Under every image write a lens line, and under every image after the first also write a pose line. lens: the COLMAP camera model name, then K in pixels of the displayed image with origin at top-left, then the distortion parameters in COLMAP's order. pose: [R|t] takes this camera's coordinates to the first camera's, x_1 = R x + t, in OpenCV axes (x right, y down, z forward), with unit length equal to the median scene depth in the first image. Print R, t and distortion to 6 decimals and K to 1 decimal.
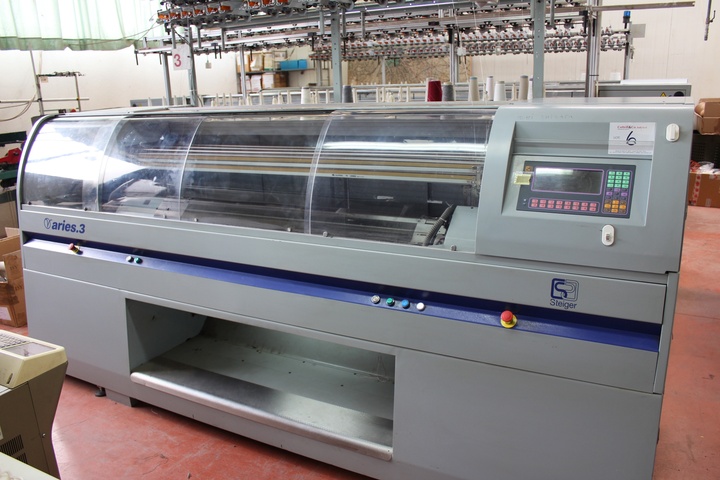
lens RADIAL K [[605.7, 0, 360.0], [0, 605.7, 240.0], [0, 0, 1]] dist [-0.137990, -0.000213]
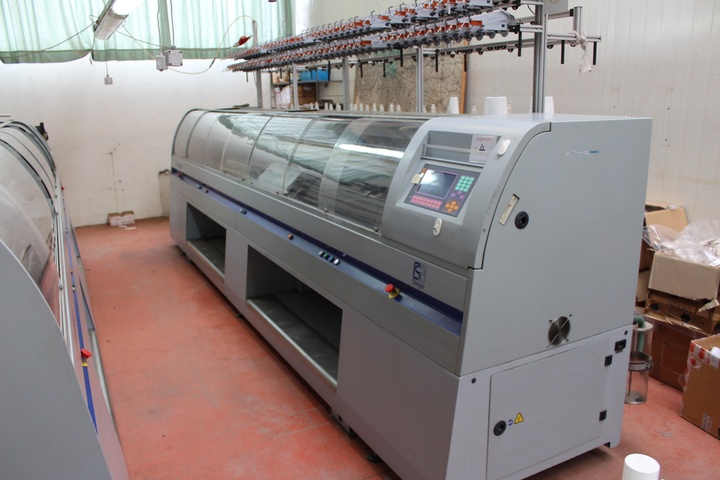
lens RADIAL K [[581.2, 0, 360.3], [0, 581.2, 254.9], [0, 0, 1]] dist [-0.001459, 0.000463]
pose [[0.846494, 0.169364, -0.504741, 0.820799], [-0.161480, 0.985067, 0.059721, -0.001348], [0.507318, 0.030952, 0.861203, -0.068521]]
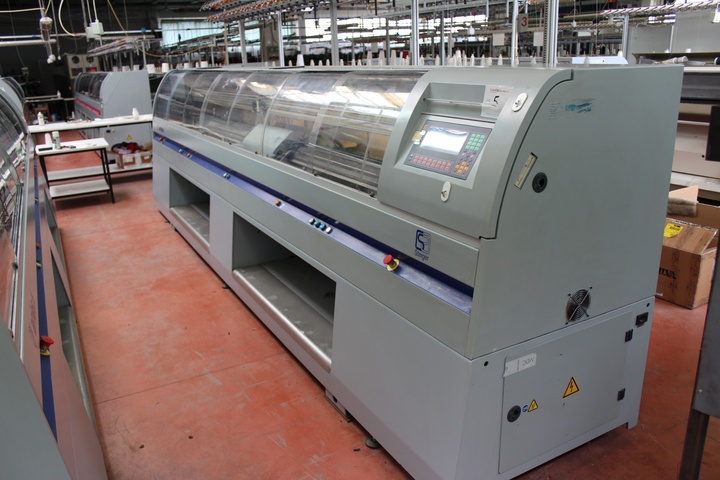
lens RADIAL K [[588.8, 0, 344.6], [0, 588.8, 243.0], [0, 0, 1]] dist [0.001832, 0.000854]
pose [[0.844718, 0.180669, -0.503796, 0.754259], [-0.150479, 0.983503, 0.100390, 0.000117], [0.513622, -0.008990, 0.857970, 0.015424]]
